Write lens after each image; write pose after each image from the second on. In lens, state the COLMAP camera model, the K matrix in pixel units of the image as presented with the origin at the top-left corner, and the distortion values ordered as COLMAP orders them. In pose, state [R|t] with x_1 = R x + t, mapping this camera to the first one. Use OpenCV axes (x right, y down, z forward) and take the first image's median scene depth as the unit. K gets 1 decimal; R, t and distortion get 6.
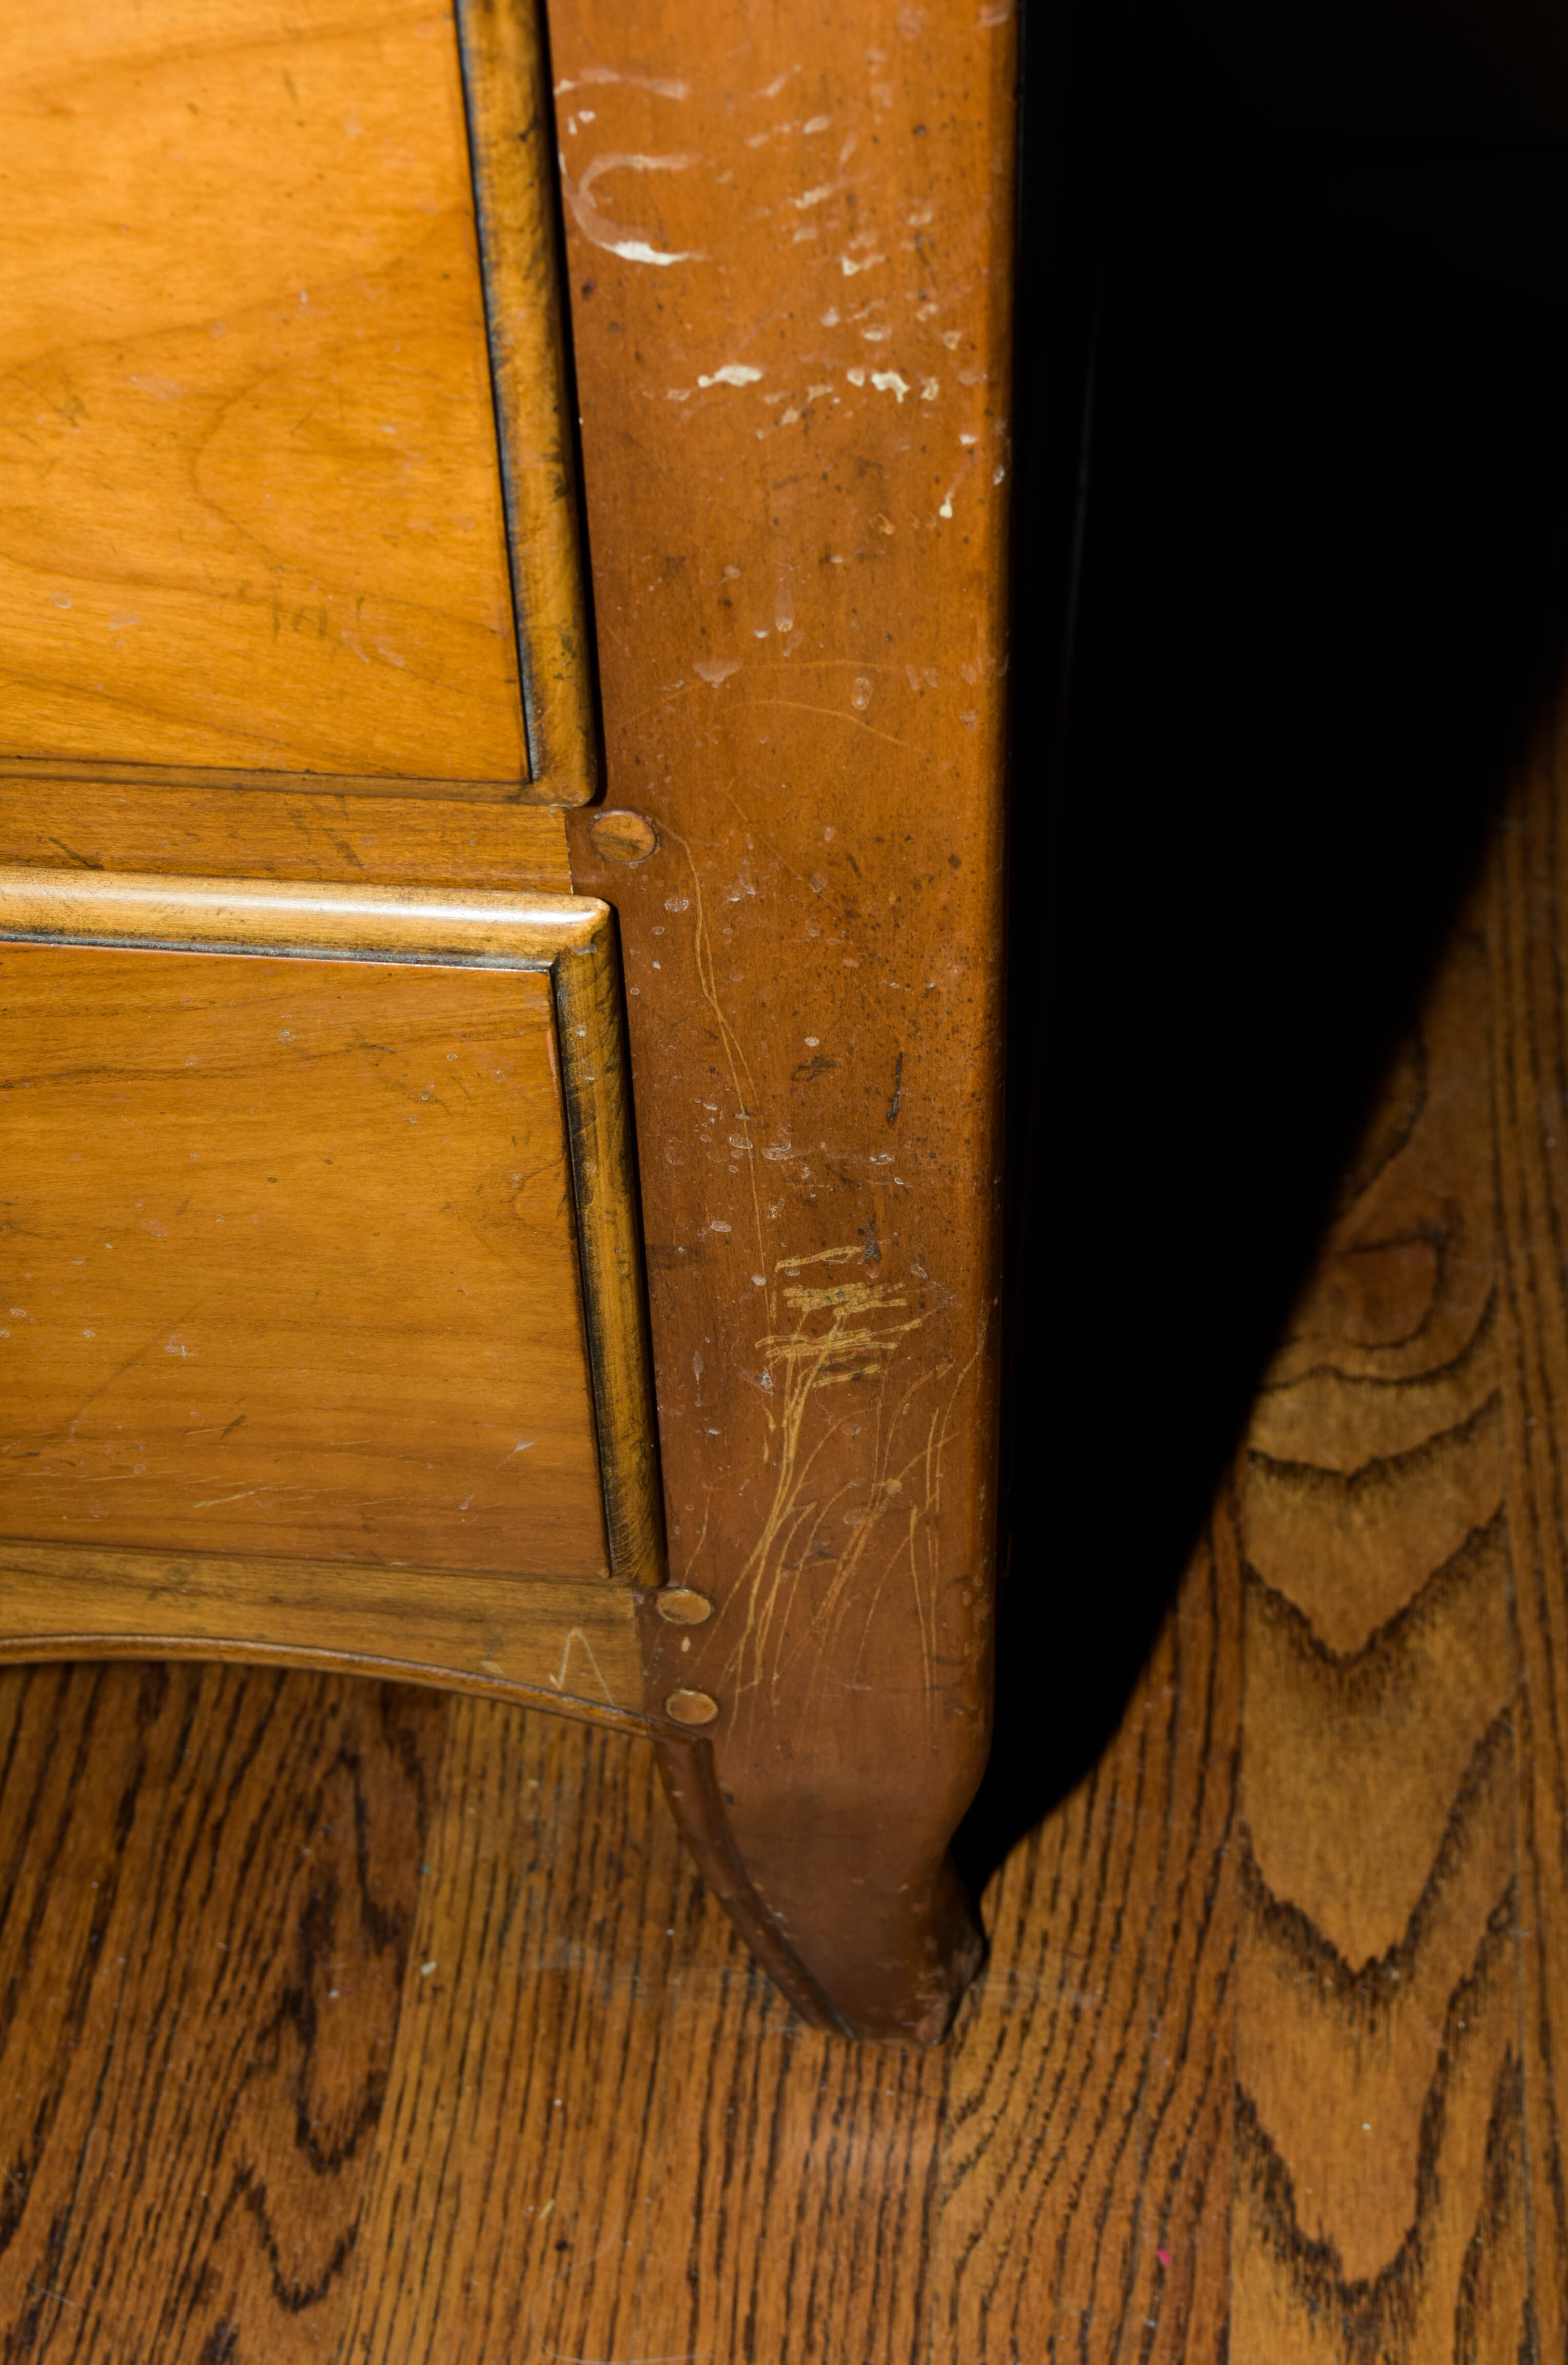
lens RADIAL K [[4140.8, 0, 784.0], [0, 4140.8, 1182.5], [0, 0, 1]] dist [-0.003482, -0.036968]
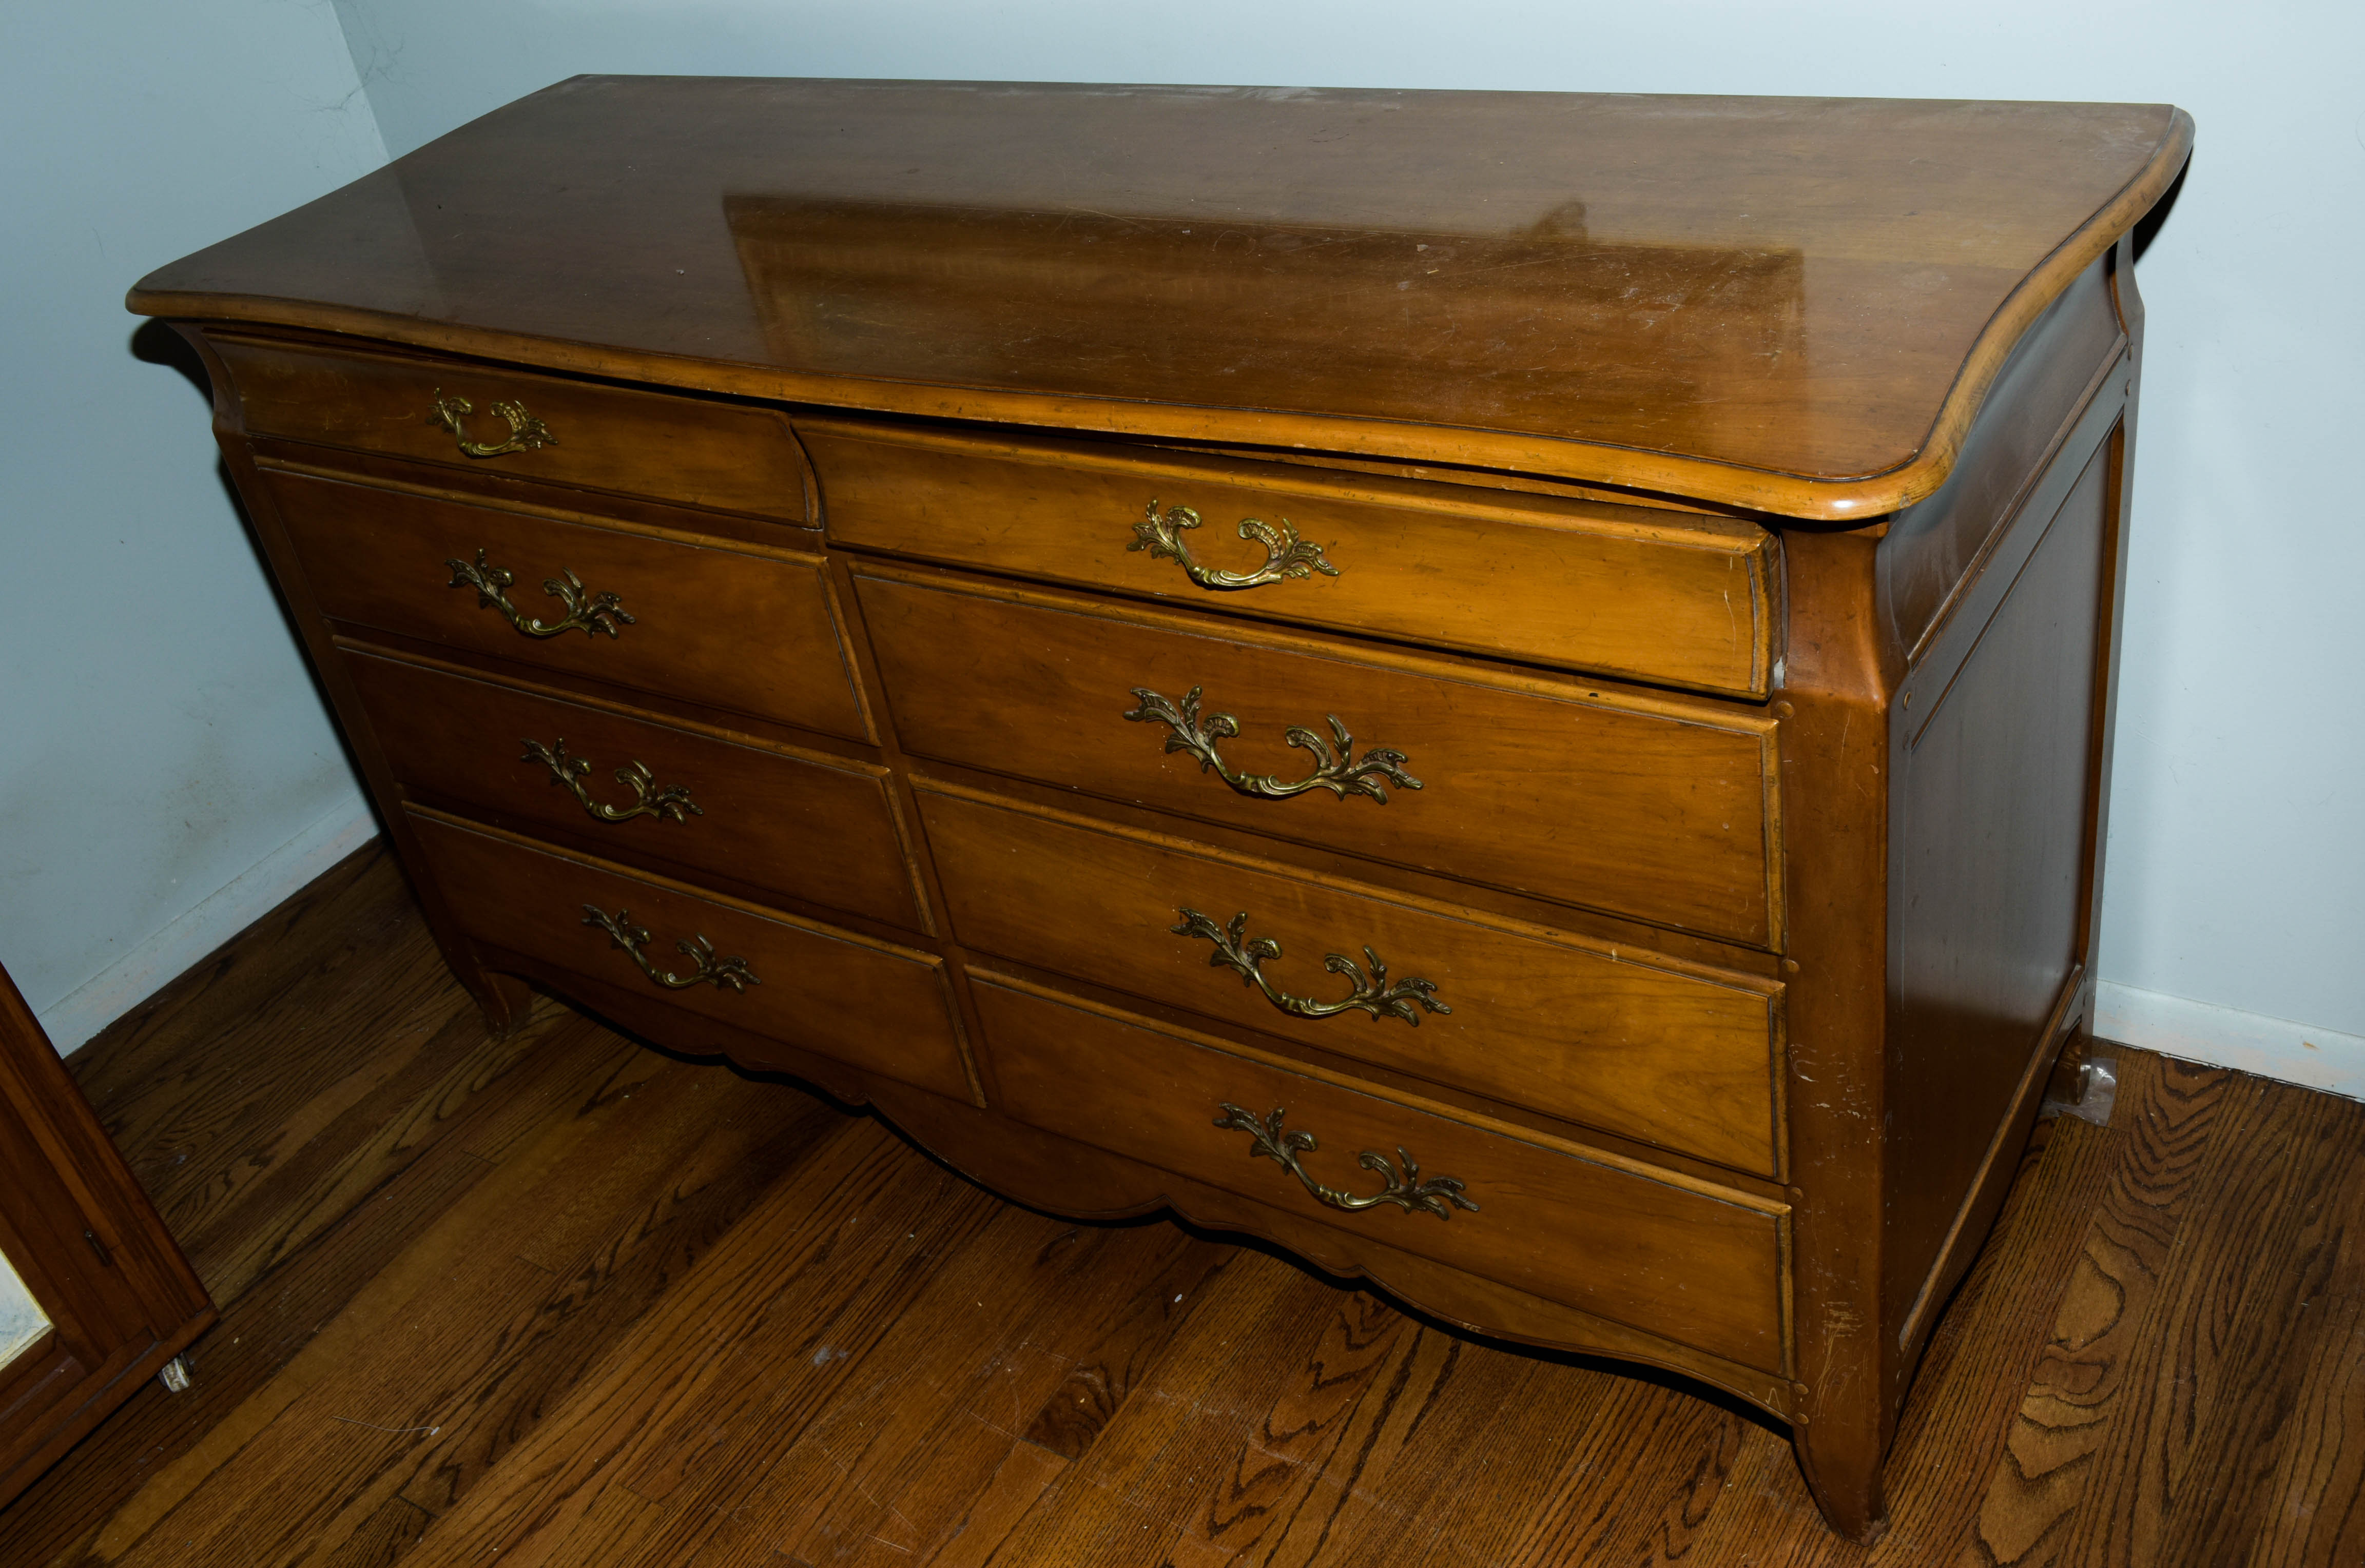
lens RADIAL K [[2225.9, 0, 1182.5], [0, 2225.9, 784.0], [0, 0, 1]] dist [-0.016770, -0.013395]
pose [[0.879937, 0.151767, -0.450197, 0.274412], [-0.237656, 0.961134, -0.140504, -0.010152], [0.411376, 0.230627, 0.881806, -1.039529]]
